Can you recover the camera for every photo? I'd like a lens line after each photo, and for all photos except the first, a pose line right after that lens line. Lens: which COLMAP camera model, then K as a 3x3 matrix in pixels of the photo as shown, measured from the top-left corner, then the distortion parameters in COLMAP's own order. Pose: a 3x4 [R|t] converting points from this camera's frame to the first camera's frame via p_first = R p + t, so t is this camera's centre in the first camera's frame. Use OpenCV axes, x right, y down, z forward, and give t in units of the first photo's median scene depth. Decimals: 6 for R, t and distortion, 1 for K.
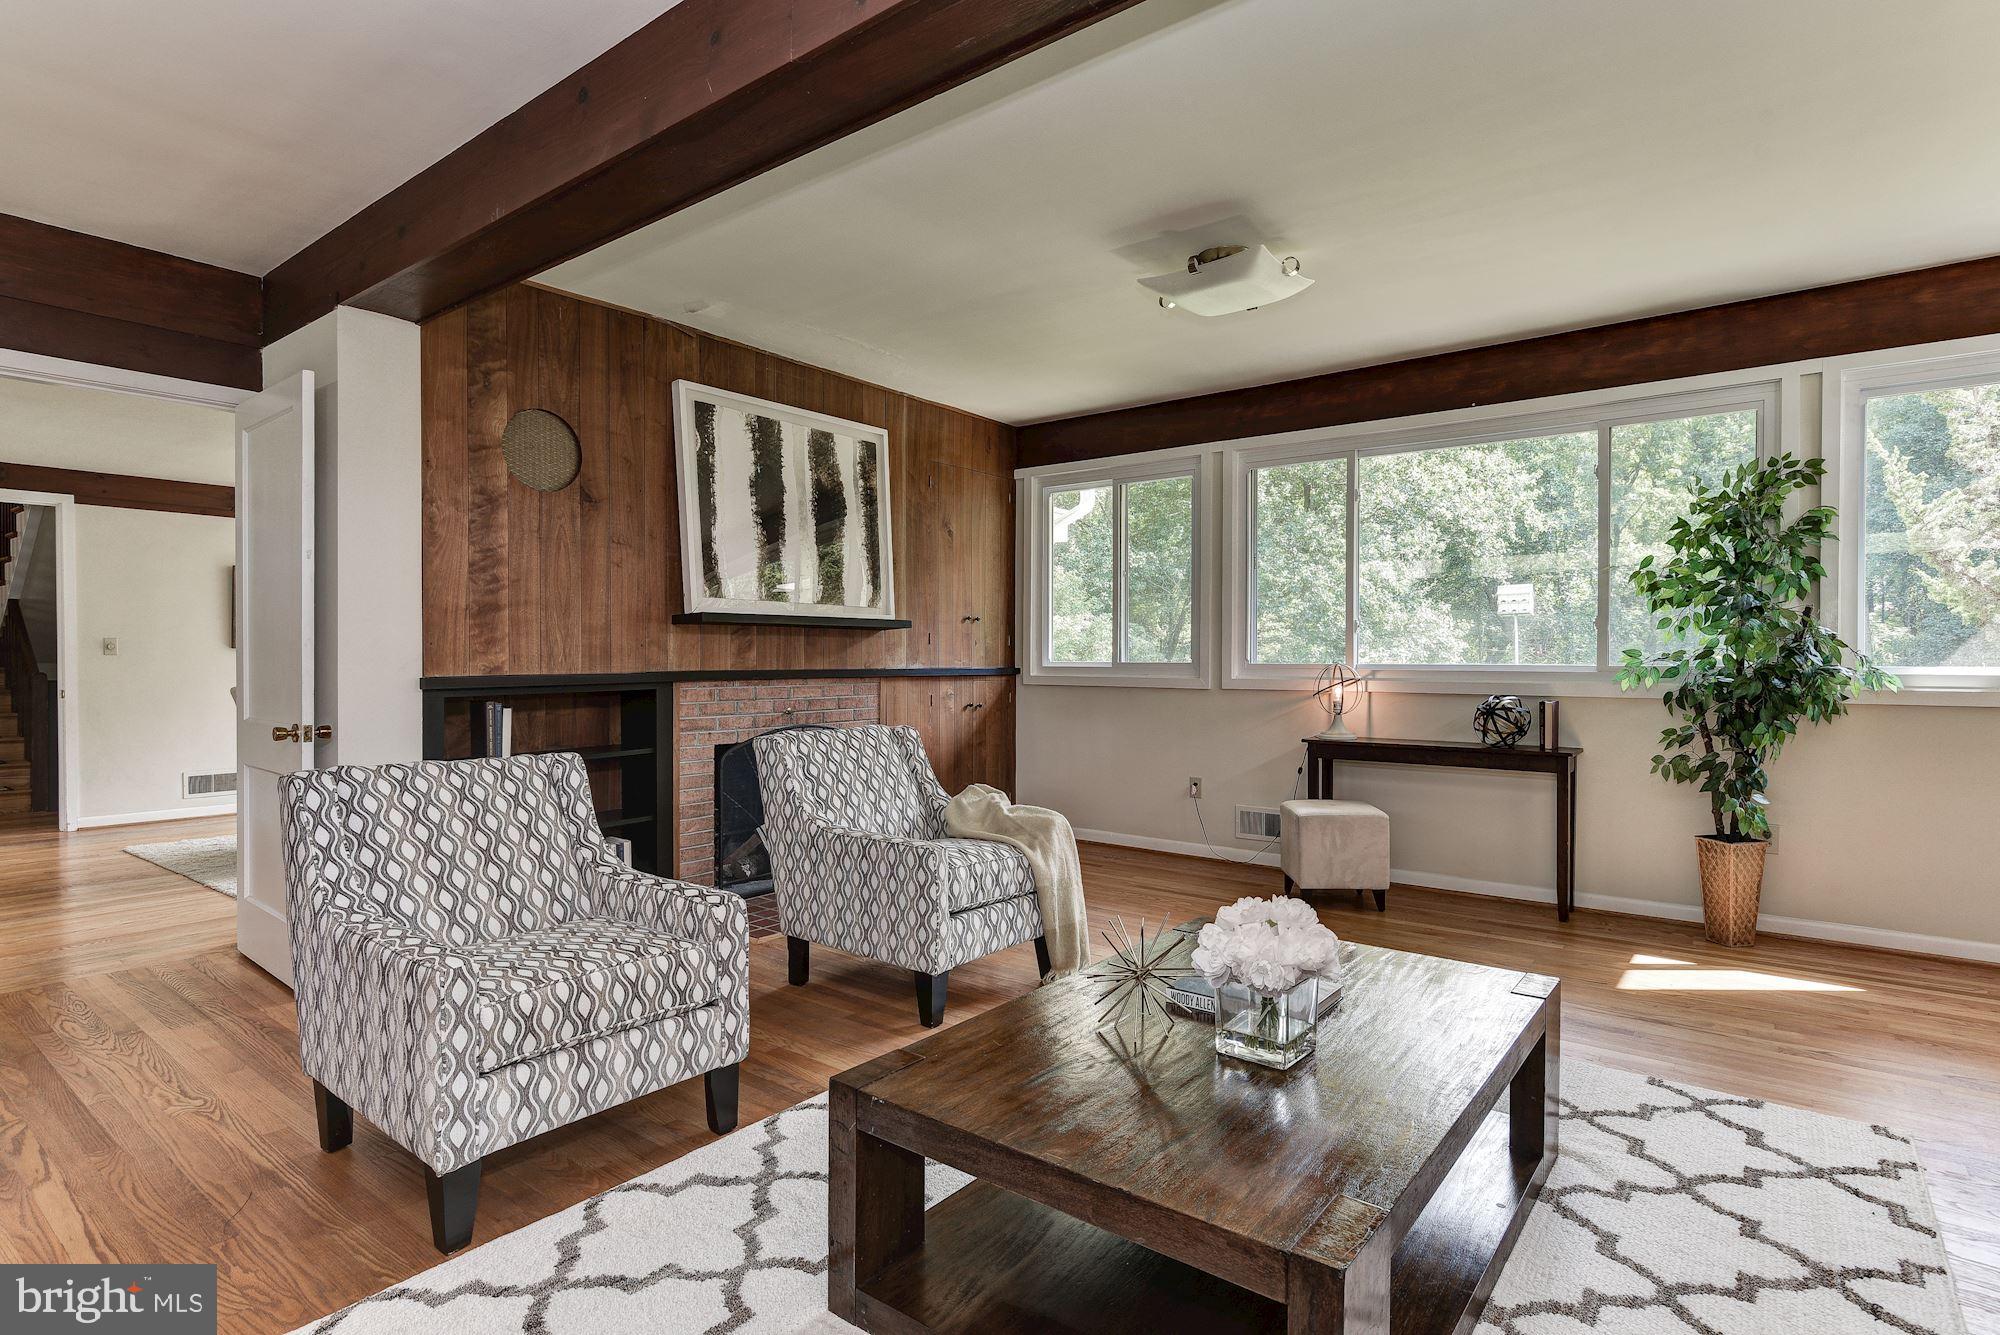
lens RADIAL K [[1012.7, 0, 995.3], [0, 1012.7, 670.3], [0, 0, 1]] dist [-0.003640, 0.000365]
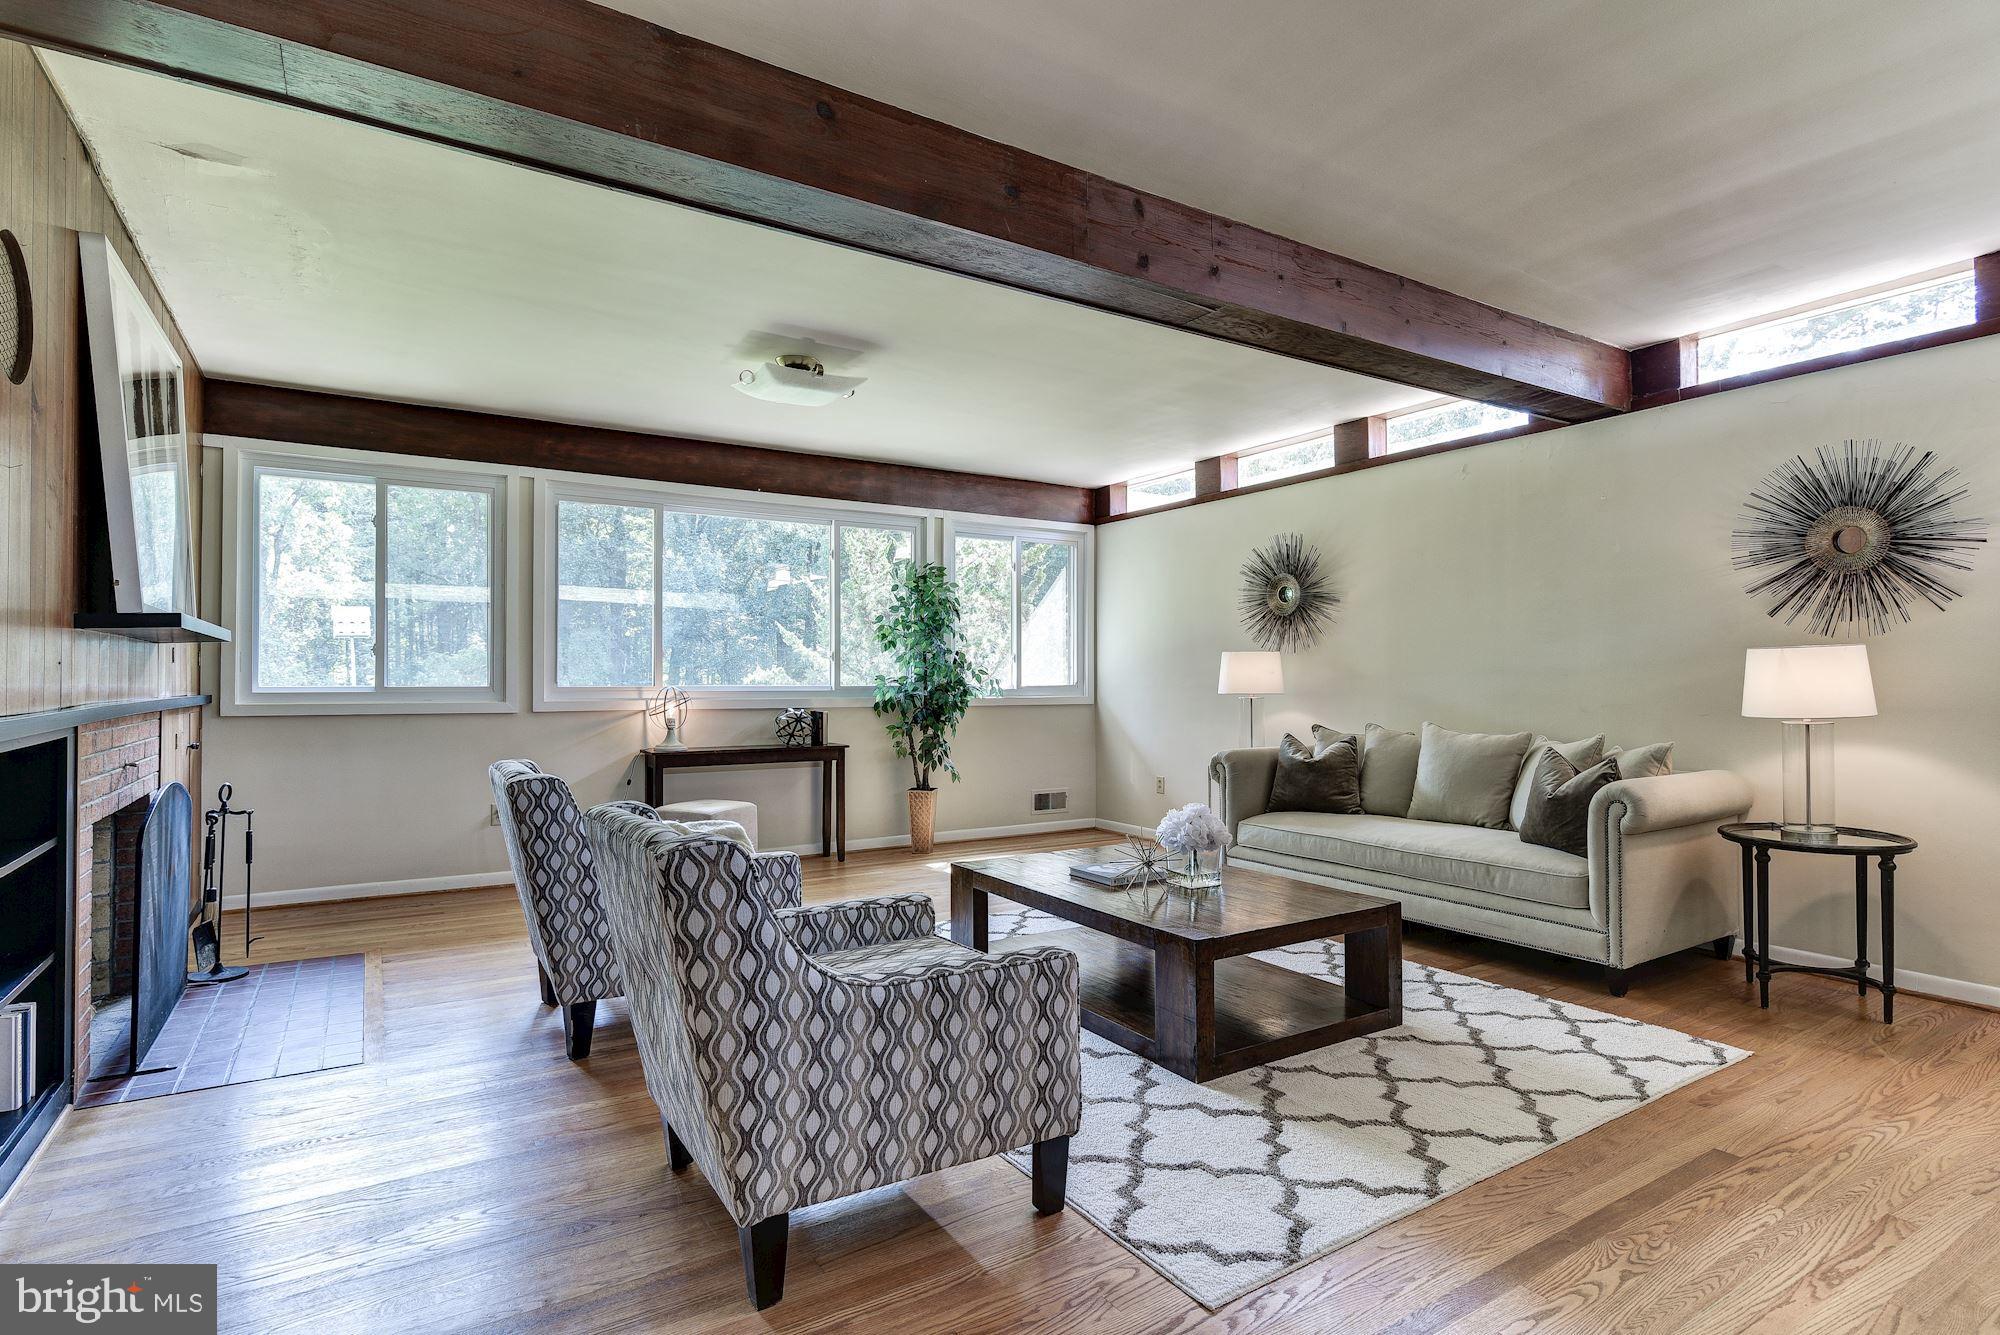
lens RADIAL K [[1012.7, 0, 980.3], [0, 1012.7, 660.7], [0, 0, 1]] dist [-0.003640, 0.000365]
pose [[0.350808, 0.017614, 0.936282, -0.708332], [0.013399, 0.999626, -0.023826, -0.004268], [-0.936352, 0.020903, 0.350441, 0.290936]]
